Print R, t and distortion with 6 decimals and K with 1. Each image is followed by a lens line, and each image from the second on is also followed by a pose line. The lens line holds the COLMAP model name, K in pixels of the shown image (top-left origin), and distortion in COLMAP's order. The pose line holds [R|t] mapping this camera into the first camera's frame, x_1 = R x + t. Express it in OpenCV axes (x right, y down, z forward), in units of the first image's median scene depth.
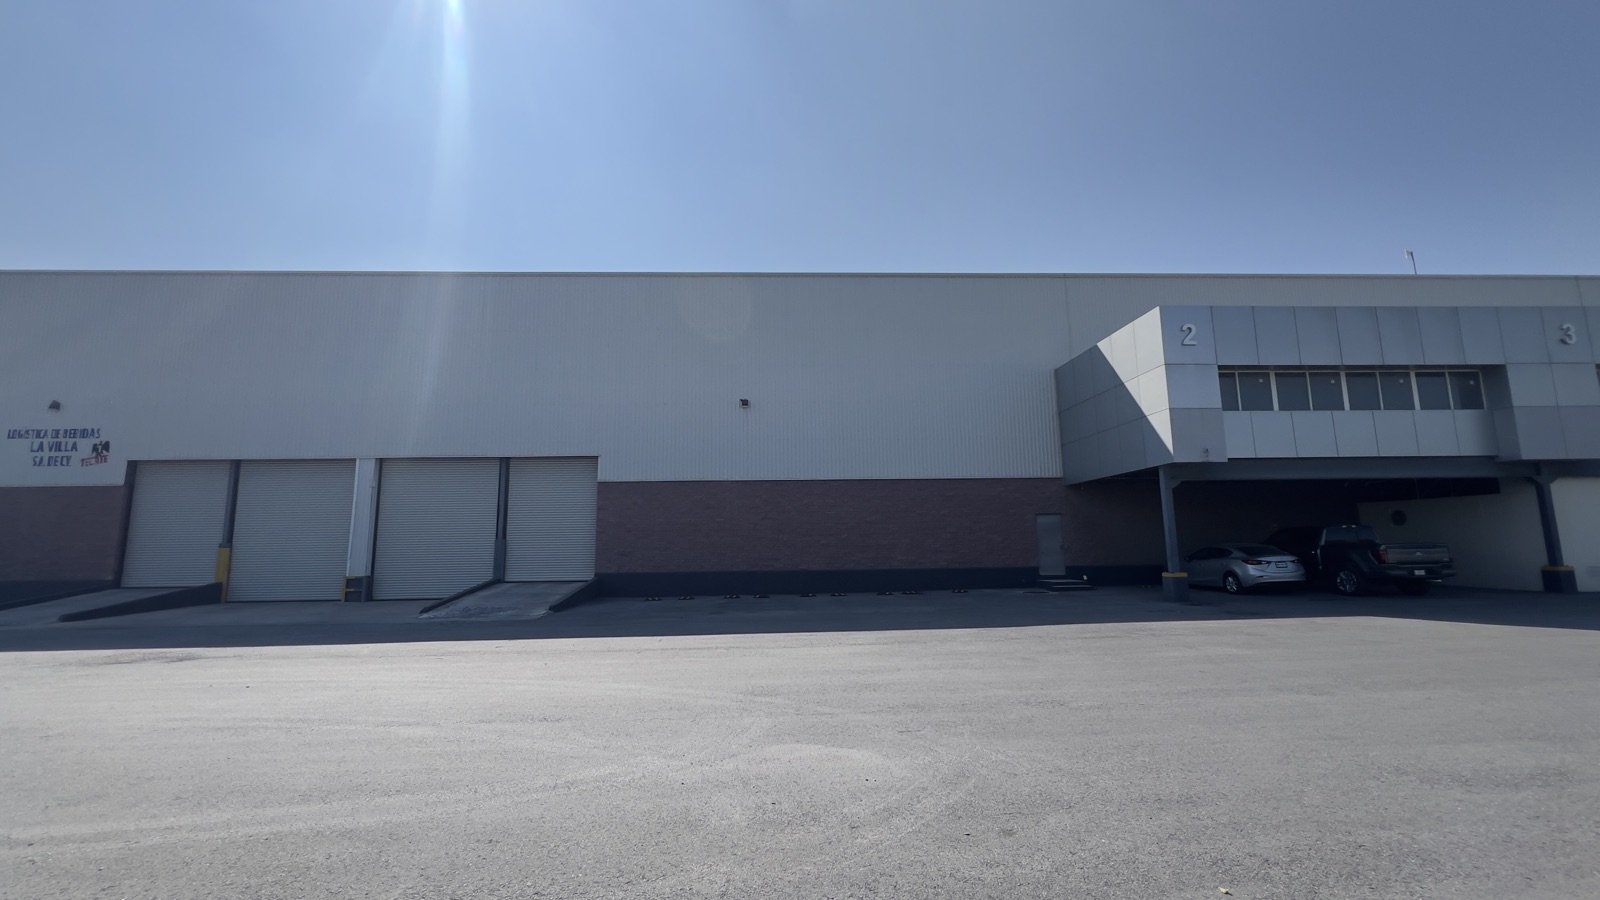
lens RADIAL K [[642.2, 0, 793.4], [0, 642.2, 455.3], [0, 0, 1]] dist [-0.001138, 0.000796]
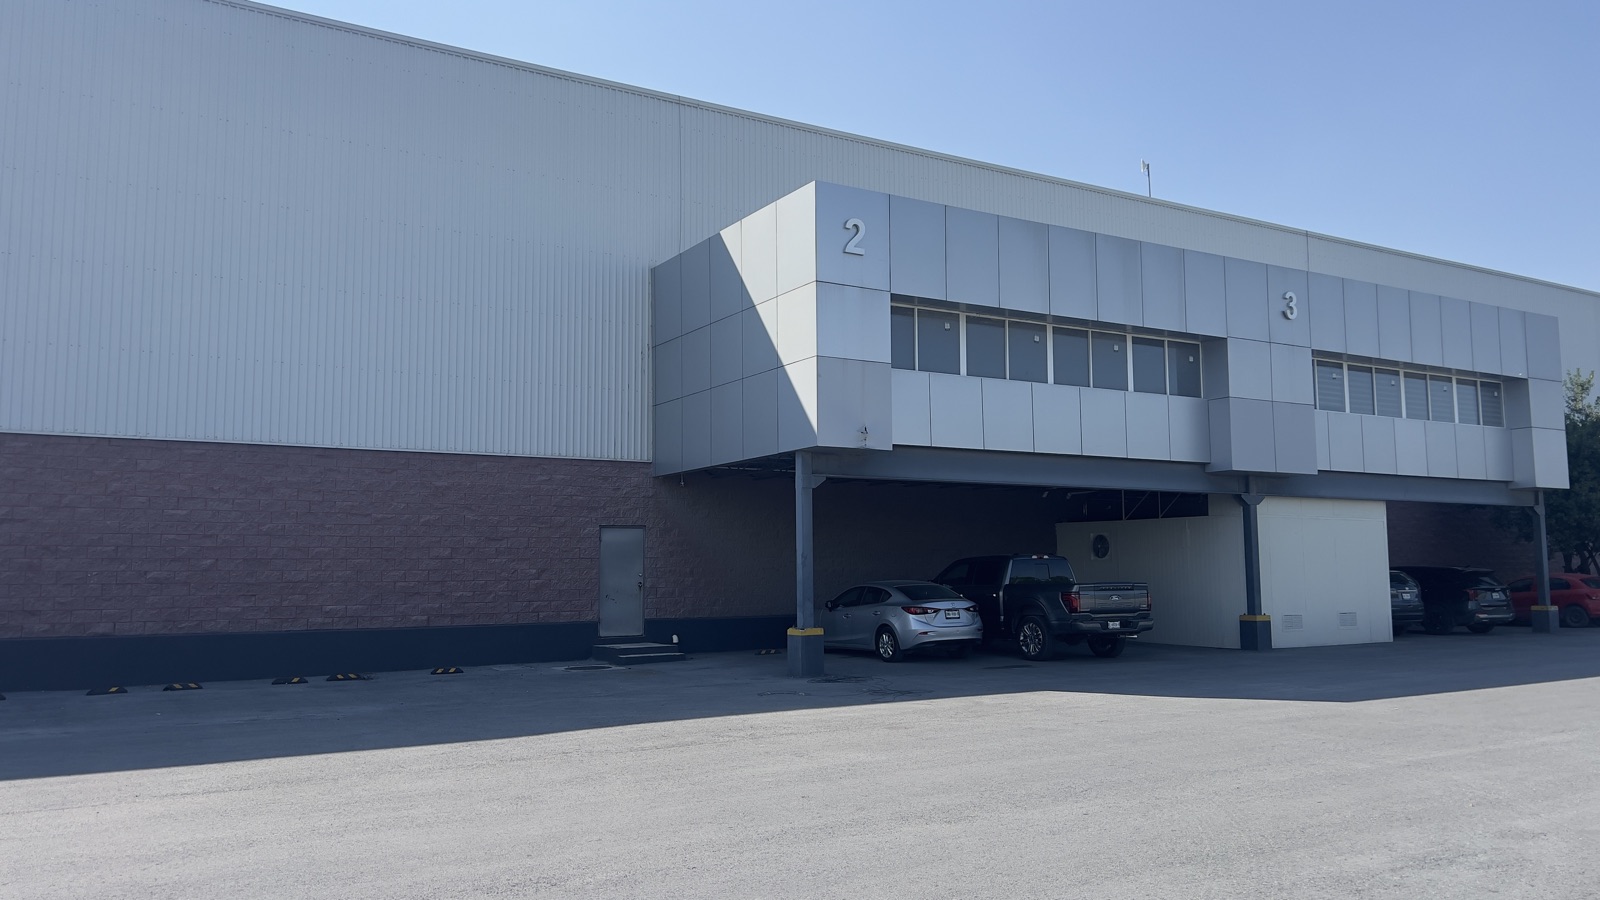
lens RADIAL K [[1203.4, 0, 794.6], [0, 1203.4, 448.0], [0, 0, 1]] dist [0.078163, -0.098076]
pose [[0.879738, 0.057560, 0.471961, 0.035971], [-0.071431, 0.997379, 0.011509, 0.001267], [-0.470062, -0.043838, 0.881544, 0.013768]]
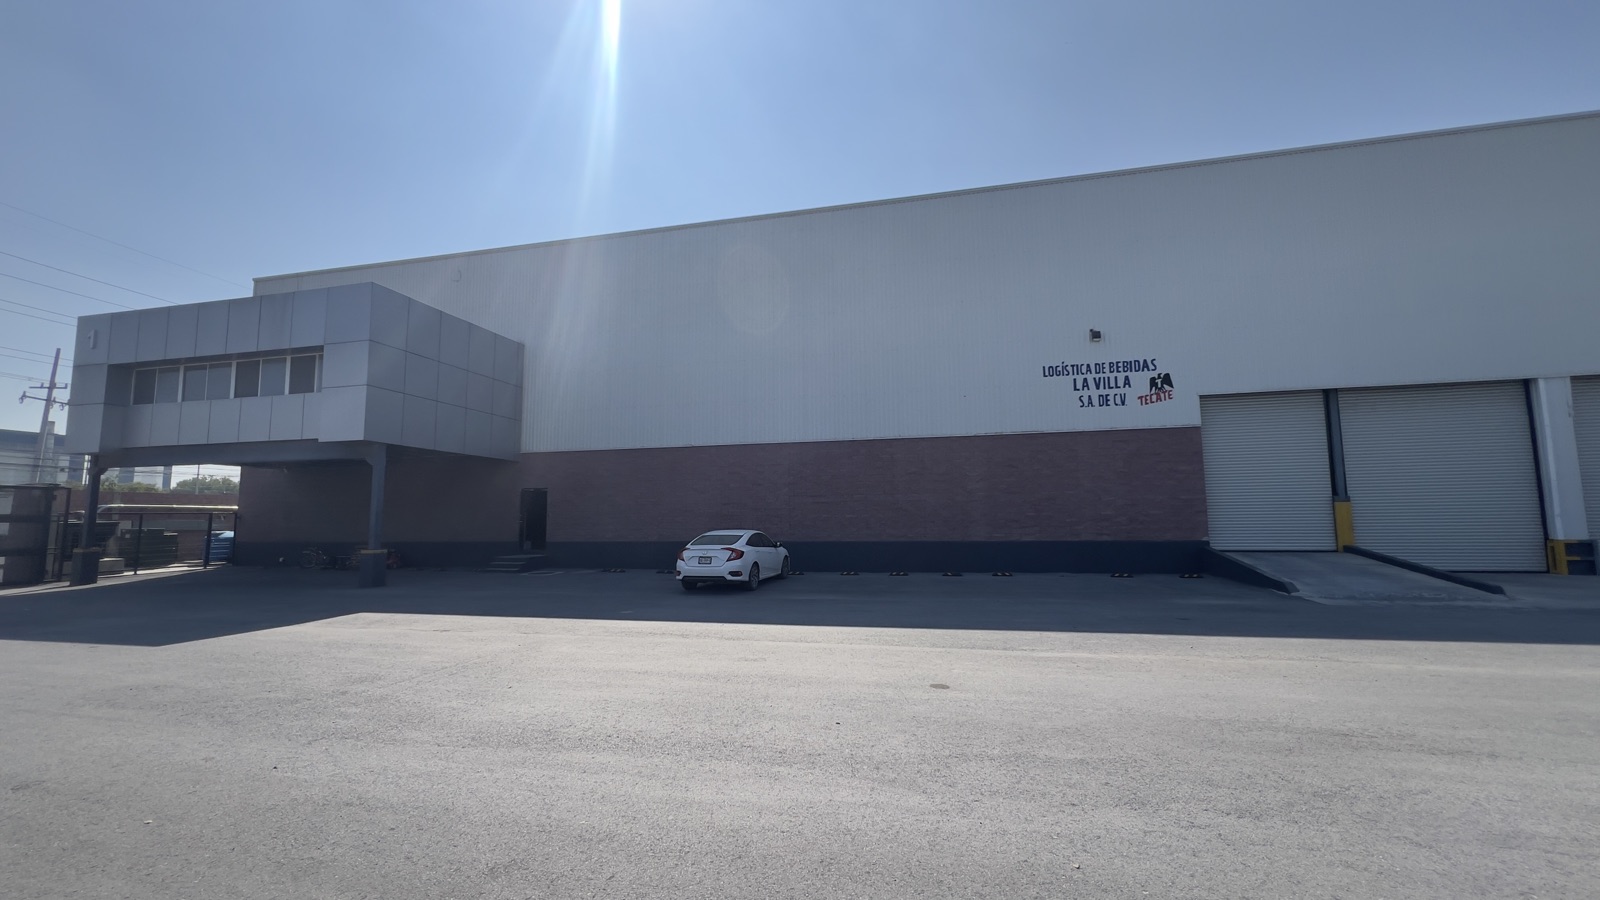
lens RADIAL K [[642.2, 0, 793.4], [0, 642.2, 455.3], [0, 0, 1]] dist [-0.001138, 0.000796]
pose [[0.964672, -0.024250, -0.262335, -1.462813], [0.036179, 0.998515, 0.040739, 0.035343], [0.260957, -0.048791, 0.964117, 0.086759]]
